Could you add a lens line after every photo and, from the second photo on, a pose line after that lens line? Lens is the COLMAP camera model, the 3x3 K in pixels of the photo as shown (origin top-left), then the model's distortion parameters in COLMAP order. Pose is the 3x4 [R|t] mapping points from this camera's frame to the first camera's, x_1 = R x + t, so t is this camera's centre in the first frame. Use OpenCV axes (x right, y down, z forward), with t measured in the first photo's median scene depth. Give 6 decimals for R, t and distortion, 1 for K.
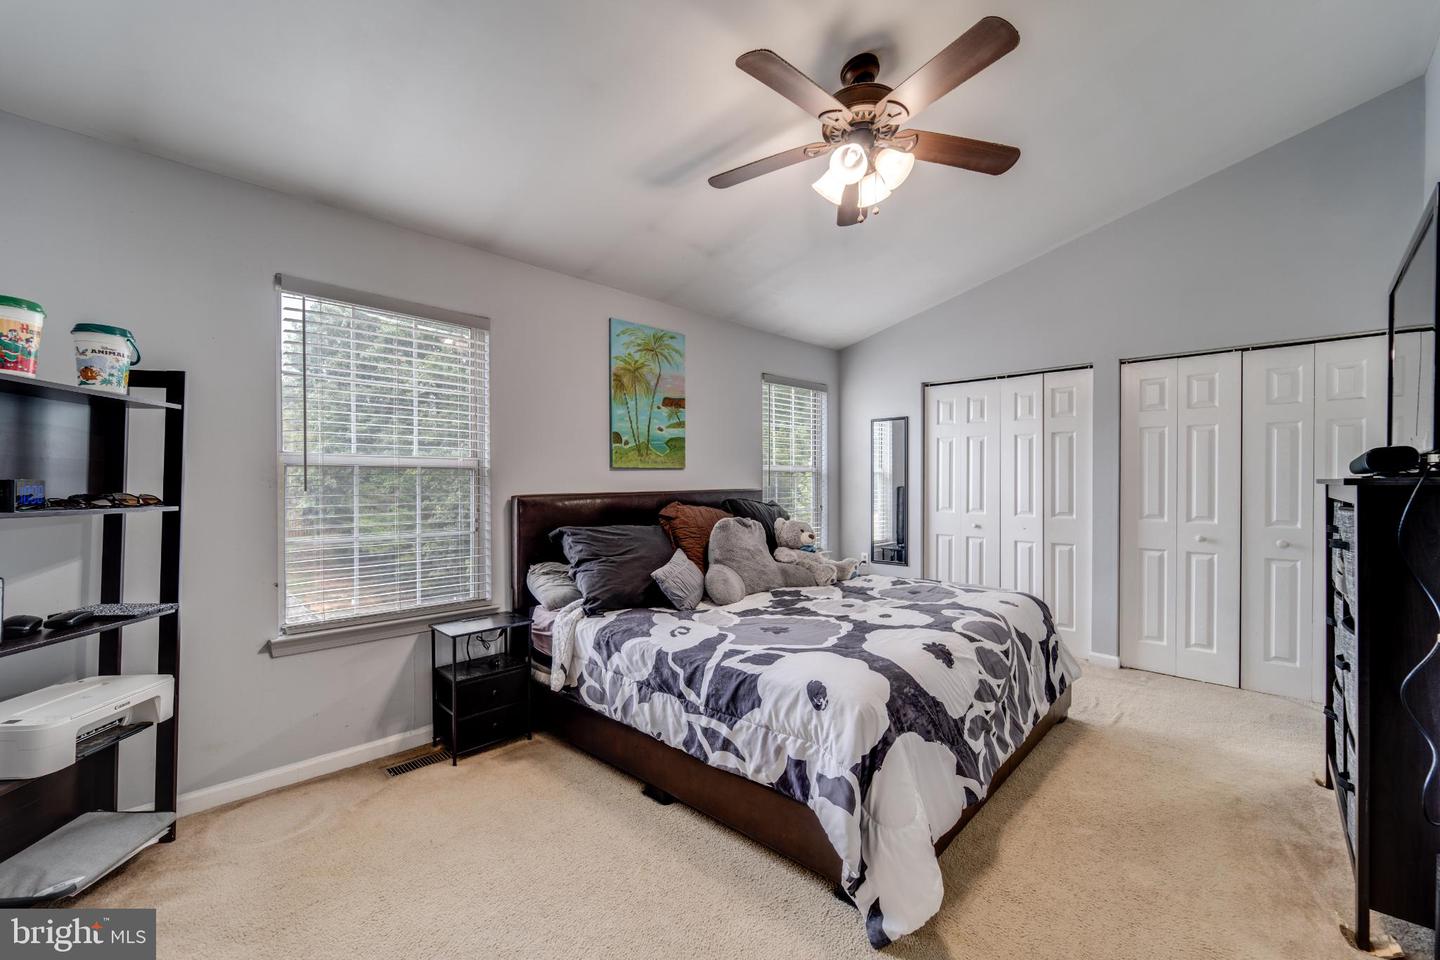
lens RADIAL K [[571.3, 0, 720.0], [0, 571.3, 480.0], [0, 0, 1]] dist [-0.000262, -0.000069]
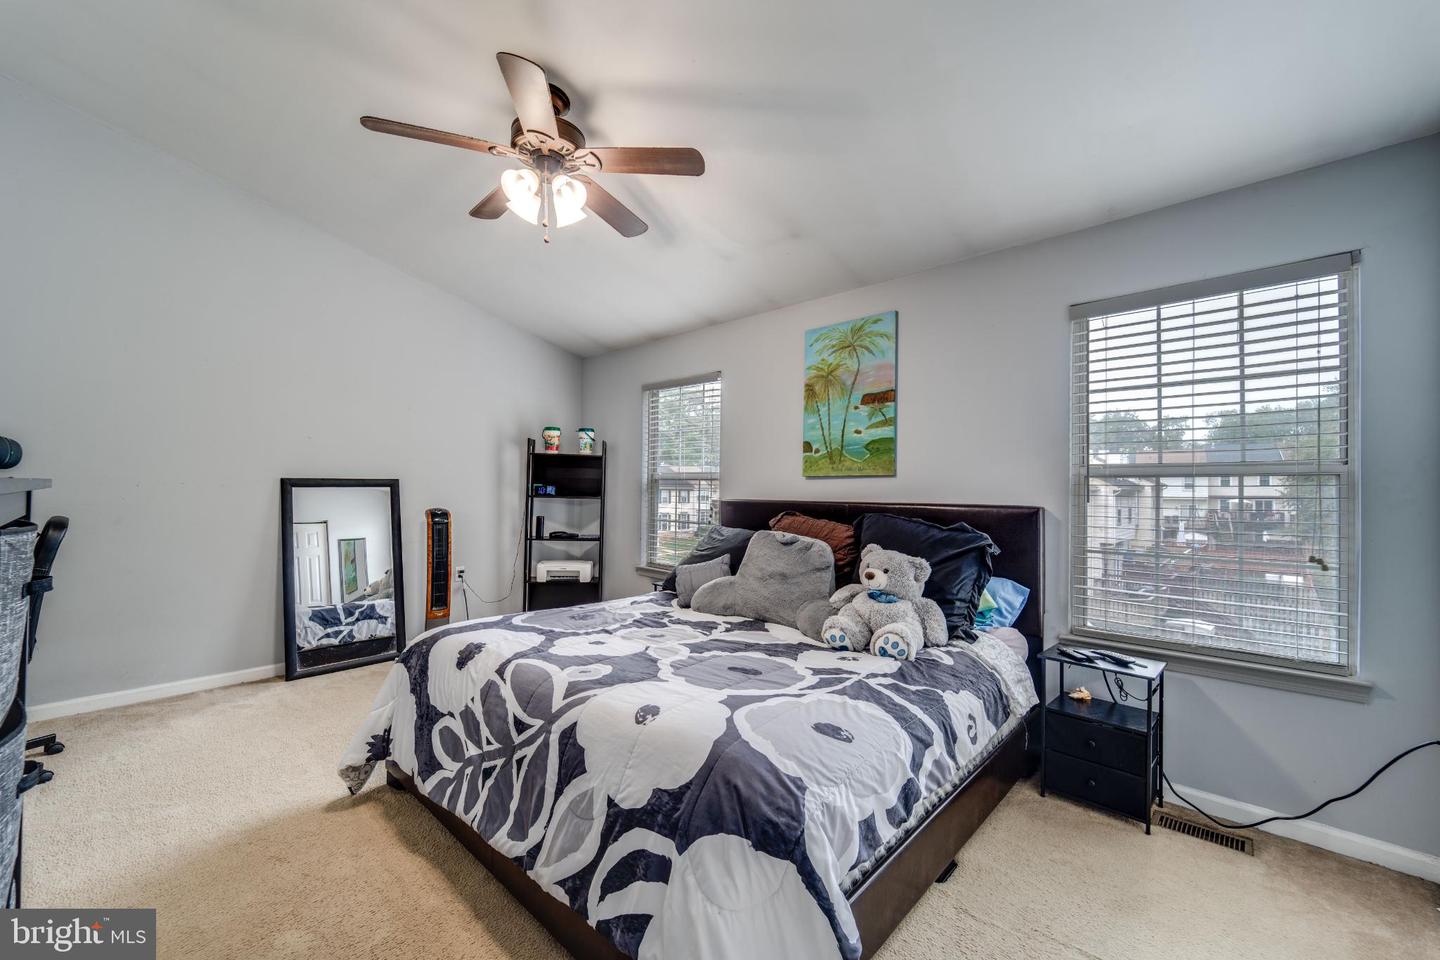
lens RADIAL K [[571.3, 0, 720.0], [0, 571.3, 480.0], [0, 0, 1]] dist [-0.000262, -0.000069]
pose [[0.016497, -0.011771, -0.999795, 0.787877], [-0.011438, 0.999863, -0.011960, -0.001724], [0.999798, 0.011633, 0.016361, 0.790139]]
